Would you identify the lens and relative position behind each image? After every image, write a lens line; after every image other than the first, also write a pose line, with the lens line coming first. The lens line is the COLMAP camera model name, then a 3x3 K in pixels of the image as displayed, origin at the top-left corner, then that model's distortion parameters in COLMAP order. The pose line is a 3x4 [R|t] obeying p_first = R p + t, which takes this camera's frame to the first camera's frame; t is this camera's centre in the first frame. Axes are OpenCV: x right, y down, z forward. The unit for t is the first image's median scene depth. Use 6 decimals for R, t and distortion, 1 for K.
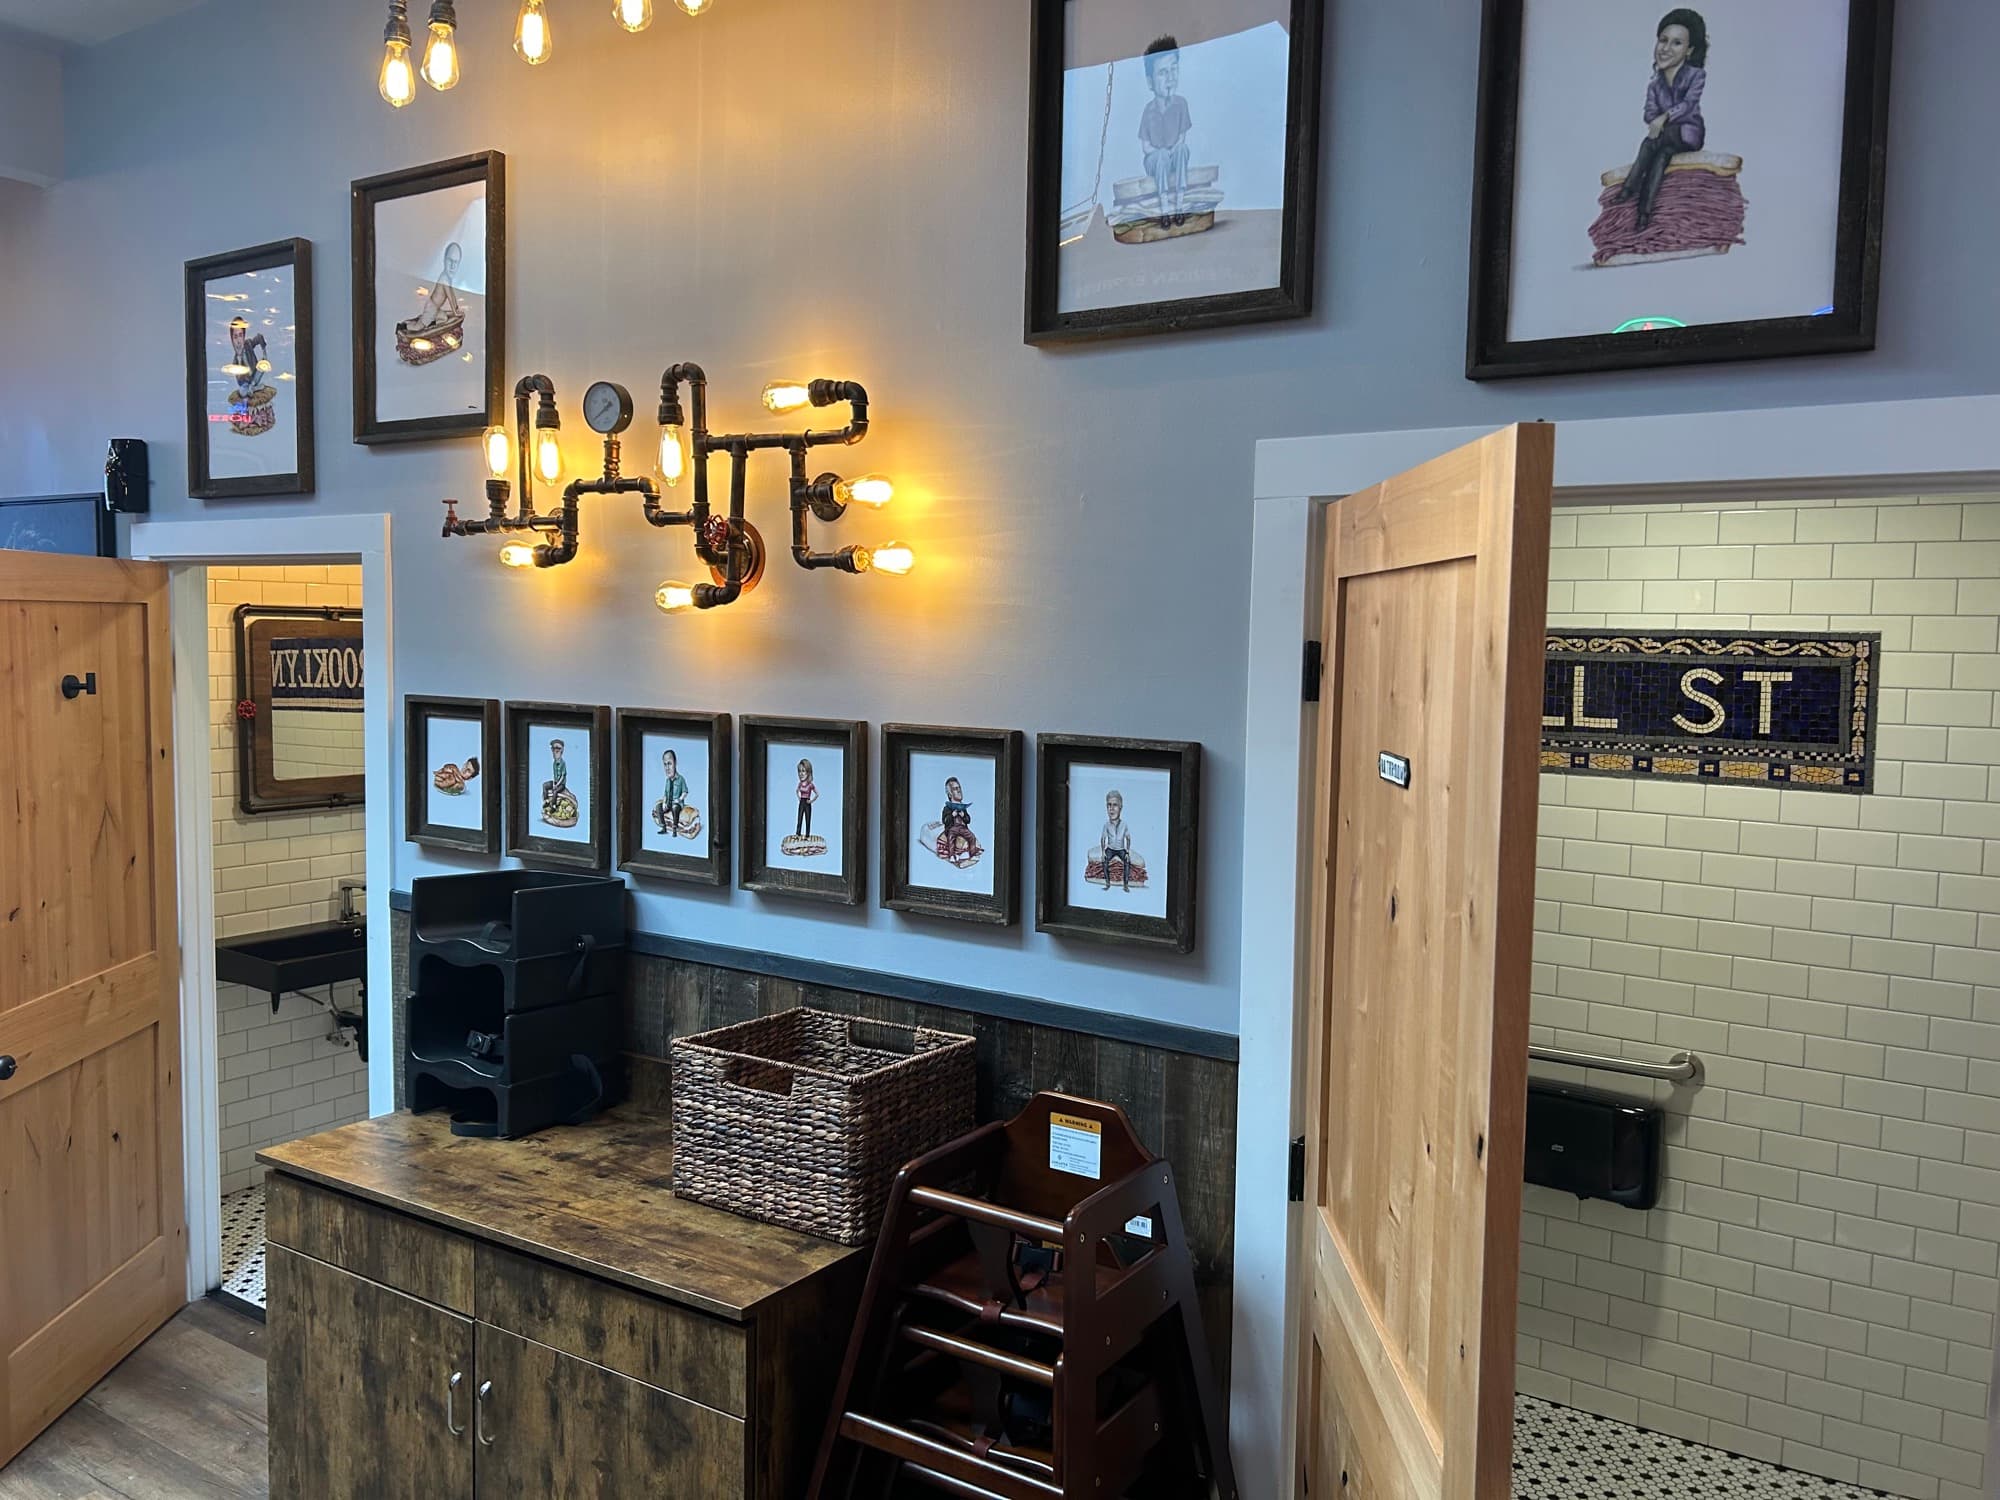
lens RADIAL K [[1489.8, 0, 1000.0], [0, 1489.8, 750.0], [0, 0, 1]] dist [0.067323, -0.074418]
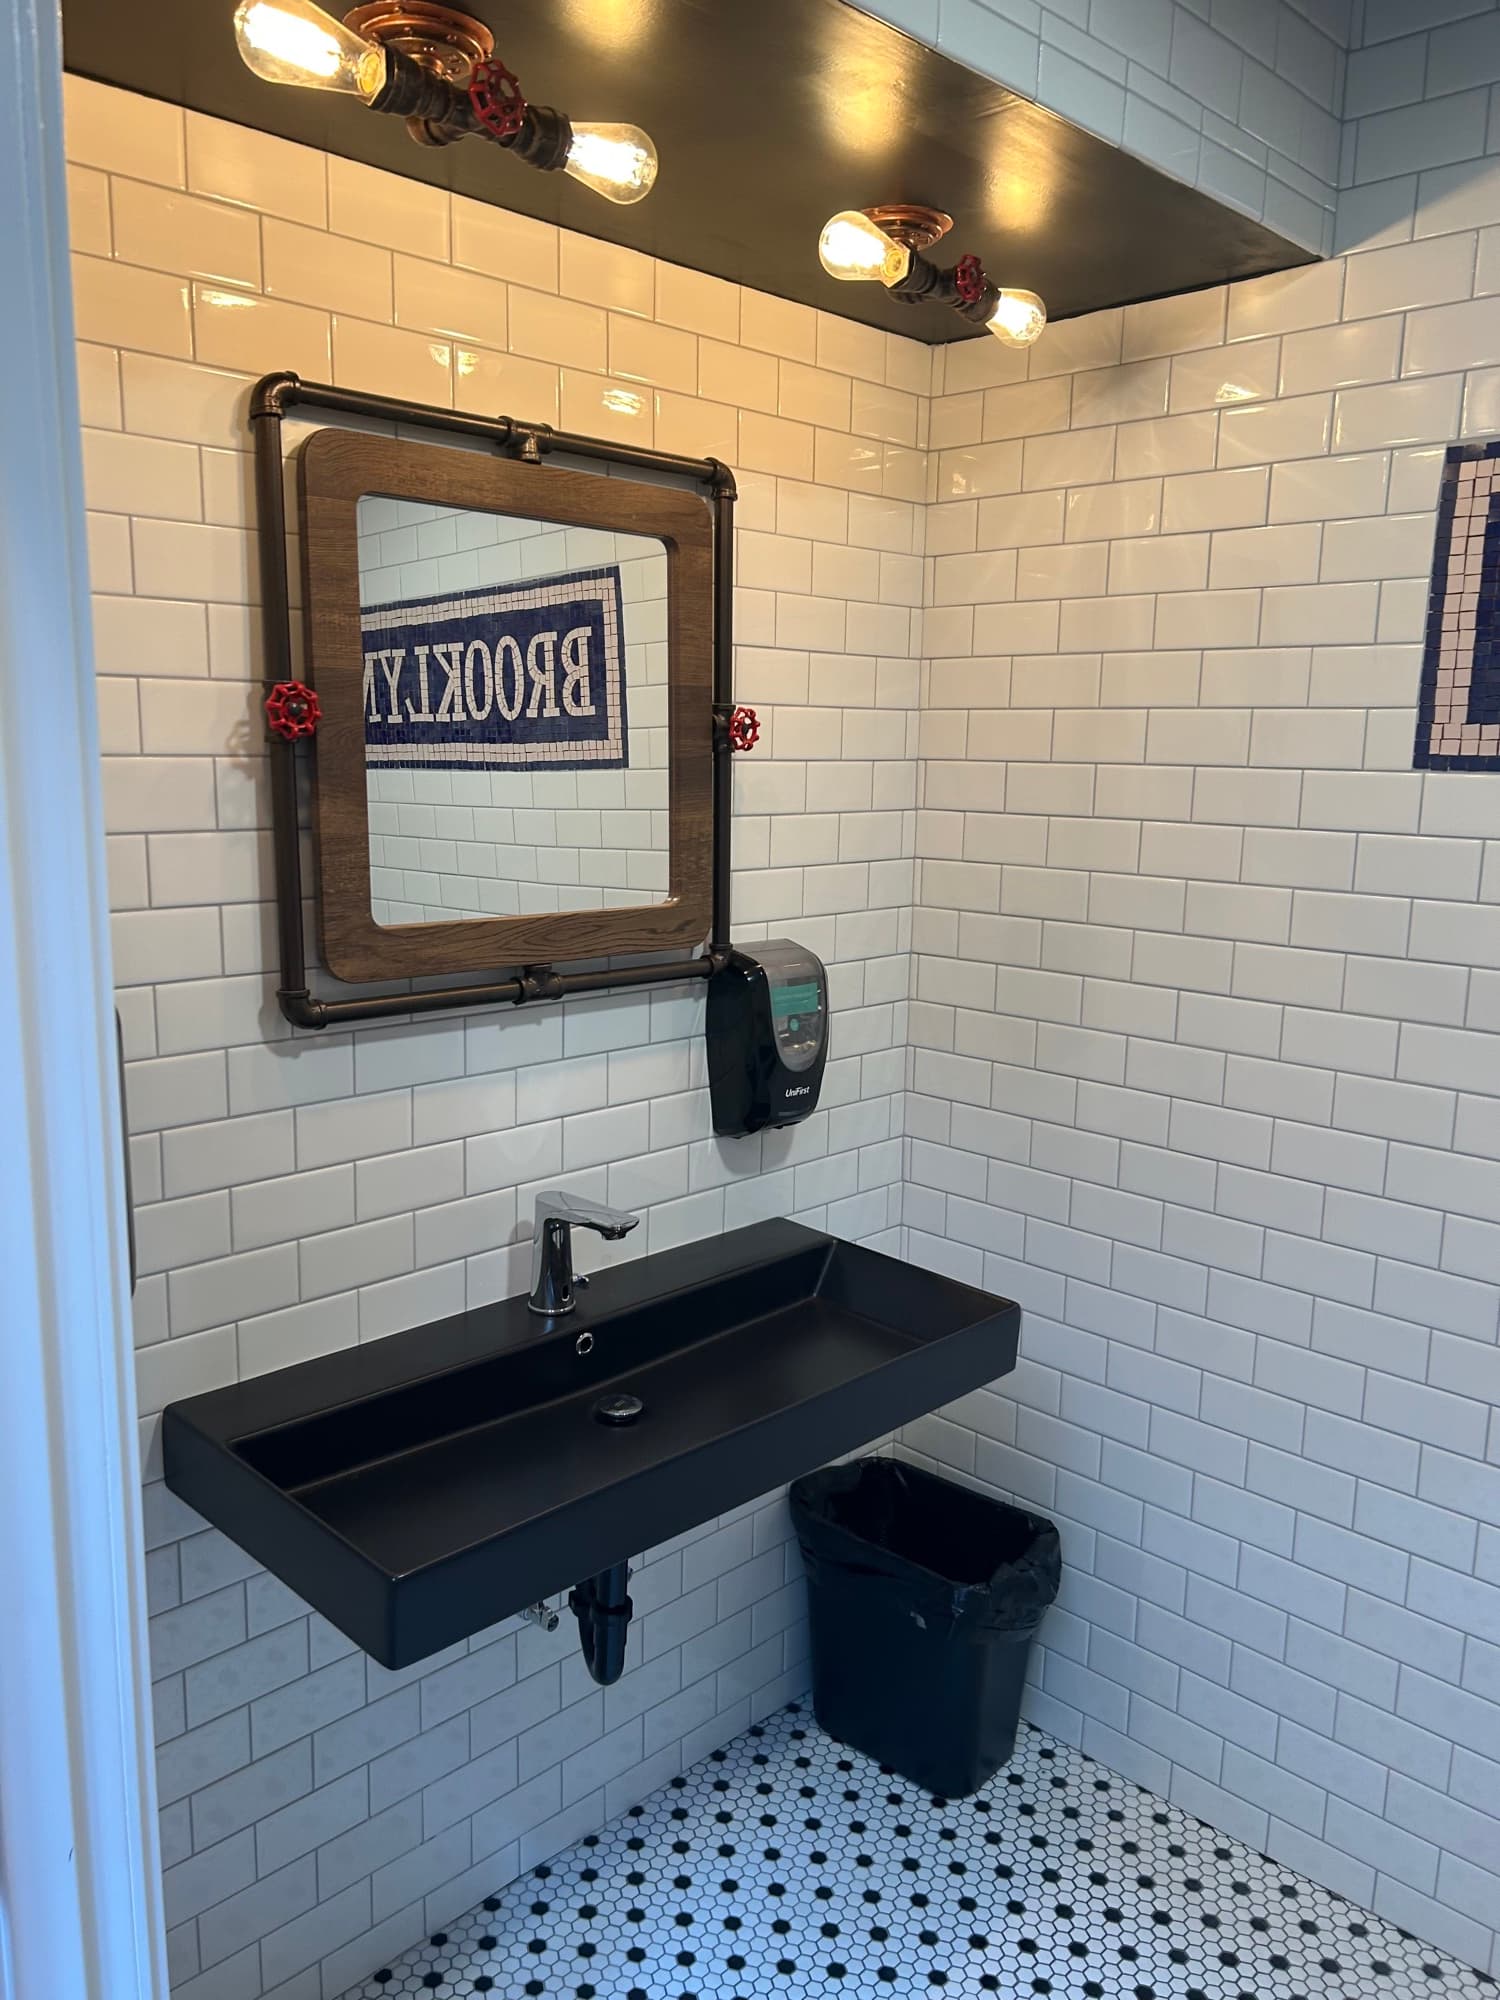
lens RADIAL K [[1489.8, 0, 770.2], [0, 1489.8, 998.2], [0, 0, 1]] dist [0.067323, -0.074418]
pose [[0.984033, 0.030955, -0.175273, -0.261003], [-0.015634, 0.995987, 0.088126, 0.003649], [0.177297, -0.083979, 0.980568, 0.534697]]
